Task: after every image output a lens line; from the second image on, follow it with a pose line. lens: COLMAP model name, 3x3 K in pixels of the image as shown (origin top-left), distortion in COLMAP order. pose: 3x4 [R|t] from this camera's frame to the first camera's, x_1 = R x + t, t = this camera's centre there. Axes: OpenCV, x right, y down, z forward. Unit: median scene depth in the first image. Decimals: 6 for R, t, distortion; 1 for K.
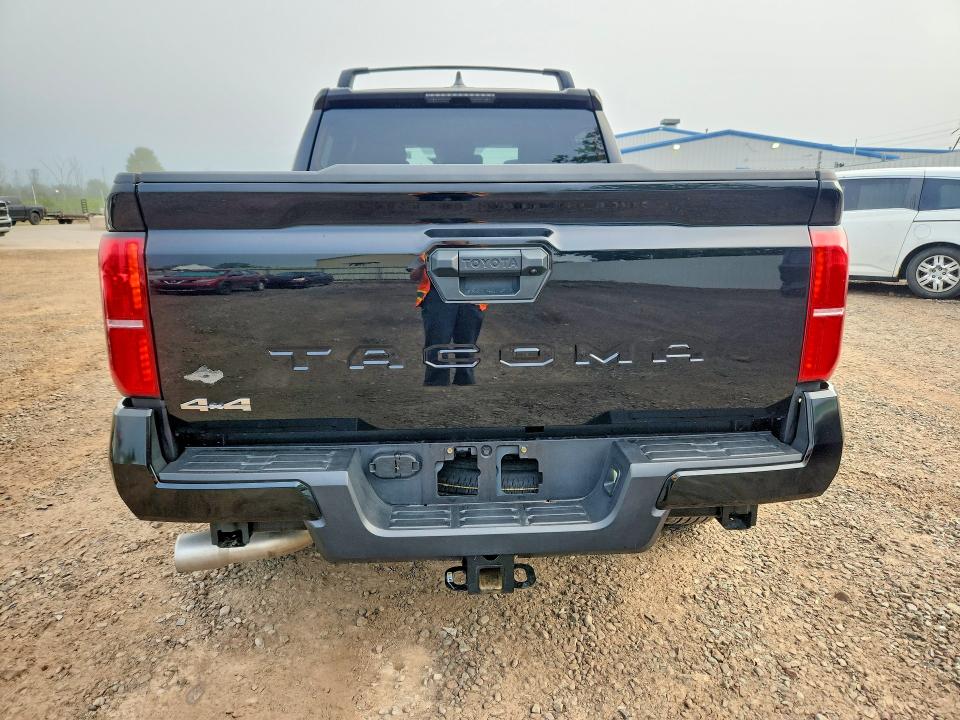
lens RADIAL K [[656.2, 0, 479.2], [0, 656.2, 355.7], [0, 0, 1]] dist [0.009610, 0.002385]
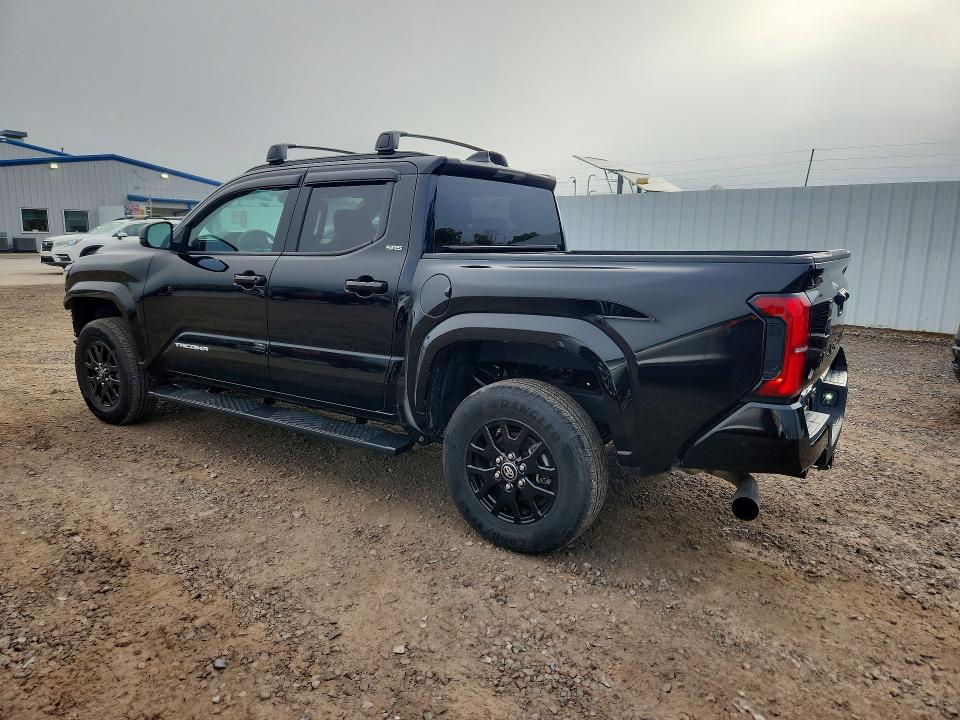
lens RADIAL K [[656.2, 0, 479.2], [0, 656.2, 355.7], [0, 0, 1]] dist [0.009610, 0.002385]
pose [[0.584331, -0.128232, 0.801320, -1.516110], [0.158041, 0.986512, 0.042622, -0.150709], [-0.795977, 0.101737, 0.596716, 0.443121]]
